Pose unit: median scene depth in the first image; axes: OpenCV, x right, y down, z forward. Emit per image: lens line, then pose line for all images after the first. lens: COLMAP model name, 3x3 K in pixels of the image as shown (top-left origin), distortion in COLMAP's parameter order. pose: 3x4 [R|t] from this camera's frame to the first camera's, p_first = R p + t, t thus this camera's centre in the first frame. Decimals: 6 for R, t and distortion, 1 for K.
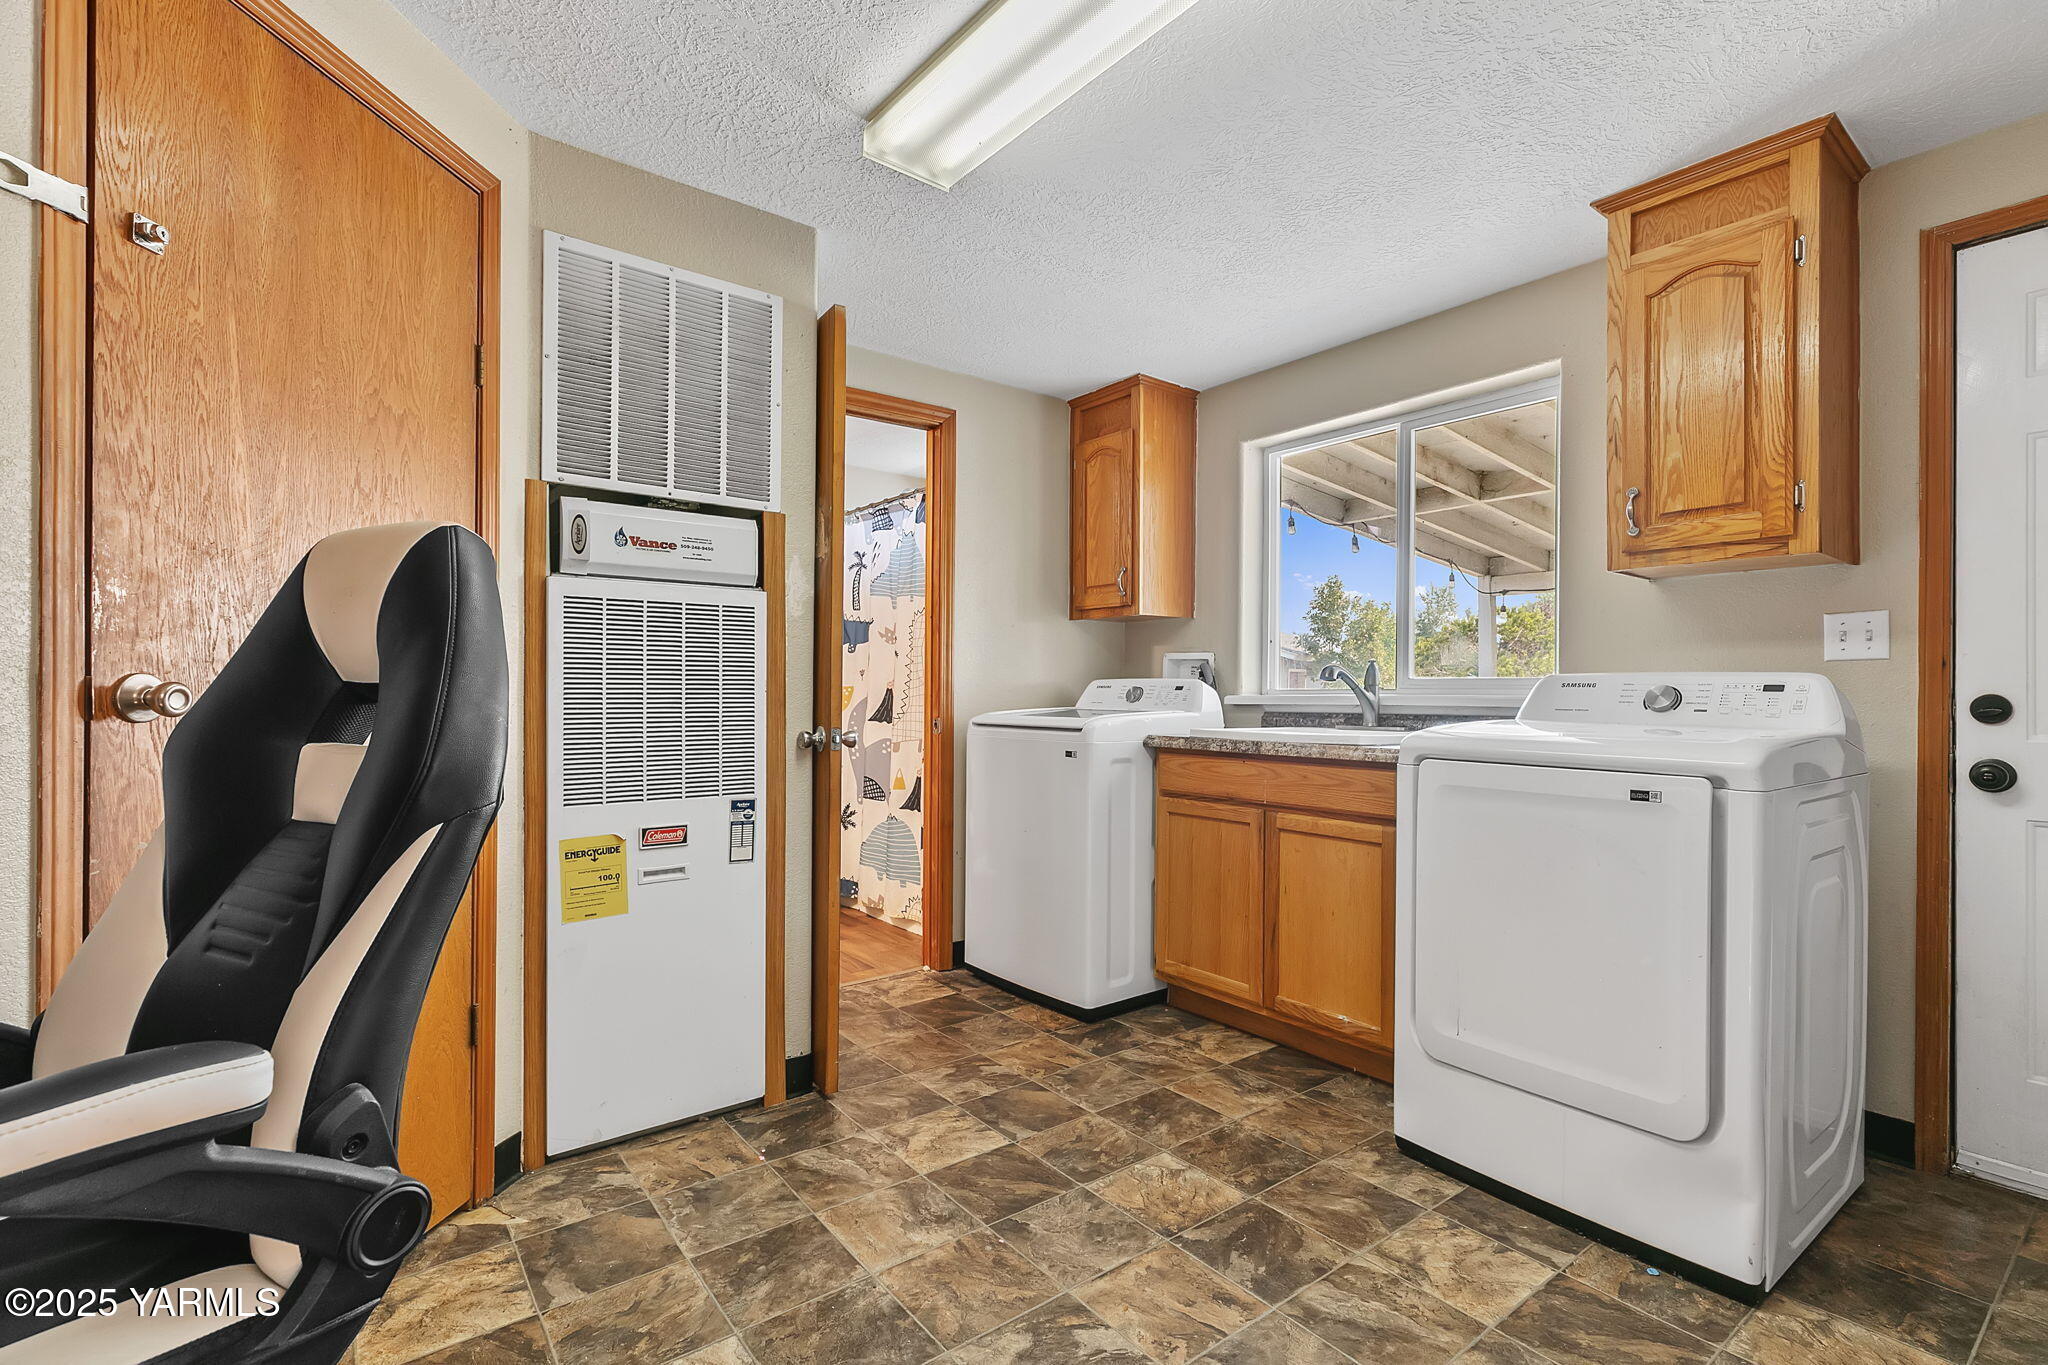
lens RADIAL K [[936.5, 0, 1018.0], [0, 936.5, 690.7], [0, 0, 1]] dist [0.005745, 0.000622]
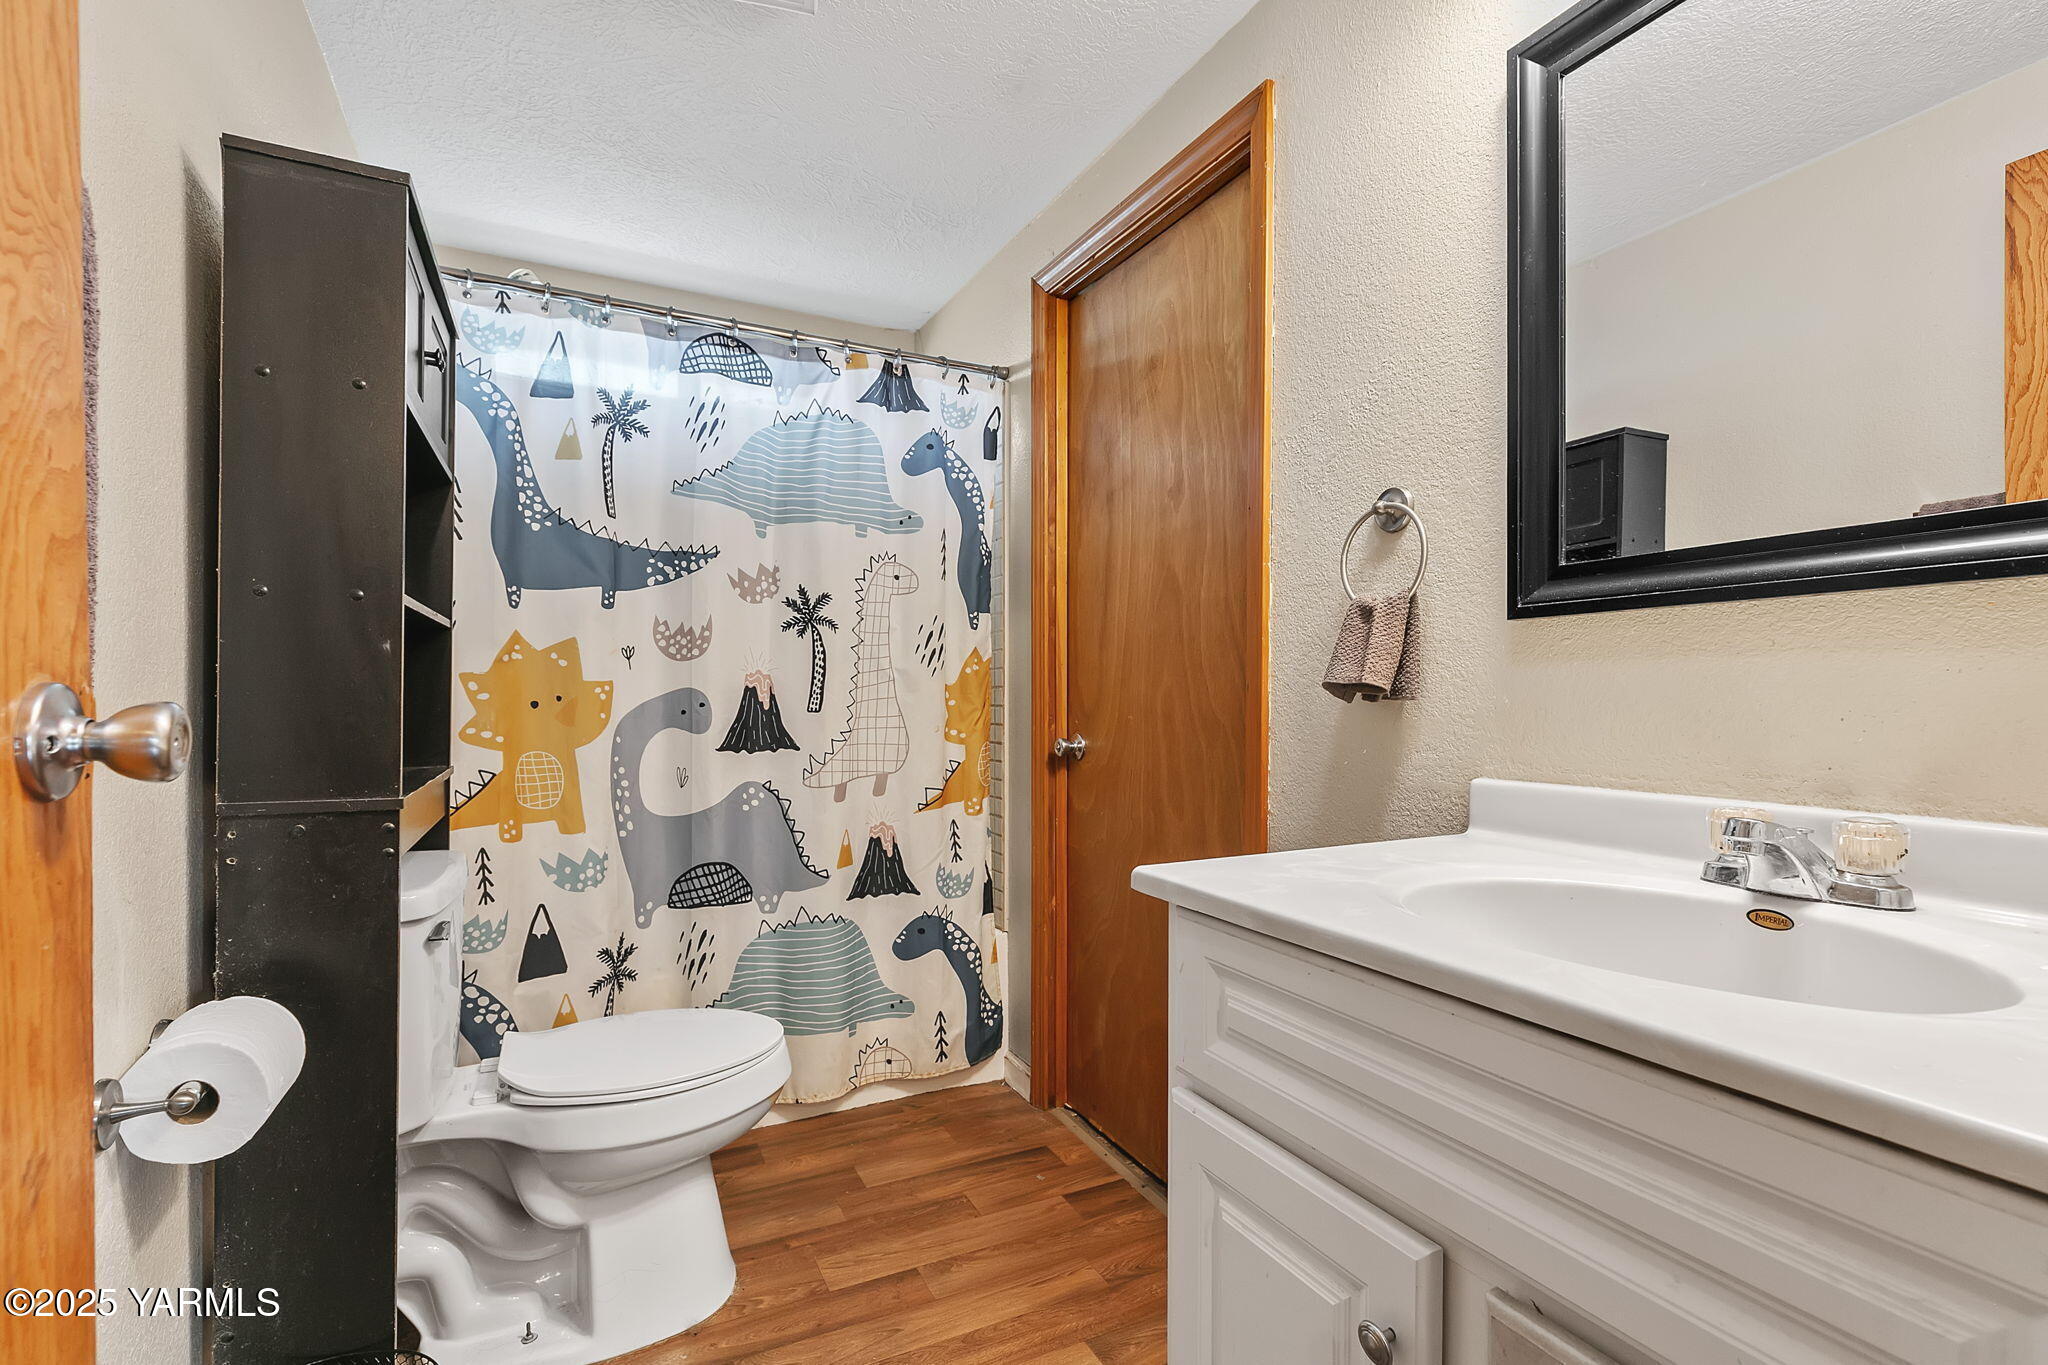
lens RADIAL K [[936.5, 0, 1028.1], [0, 936.5, 692.1], [0, 0, 1]] dist [0.005745, 0.000622]
pose [[0.184235, -0.002583, 0.982879, -0.631885], [0.002466, 0.999995, 0.002165, 0.000742], [-0.982879, 0.002025, 0.184240, 0.754779]]
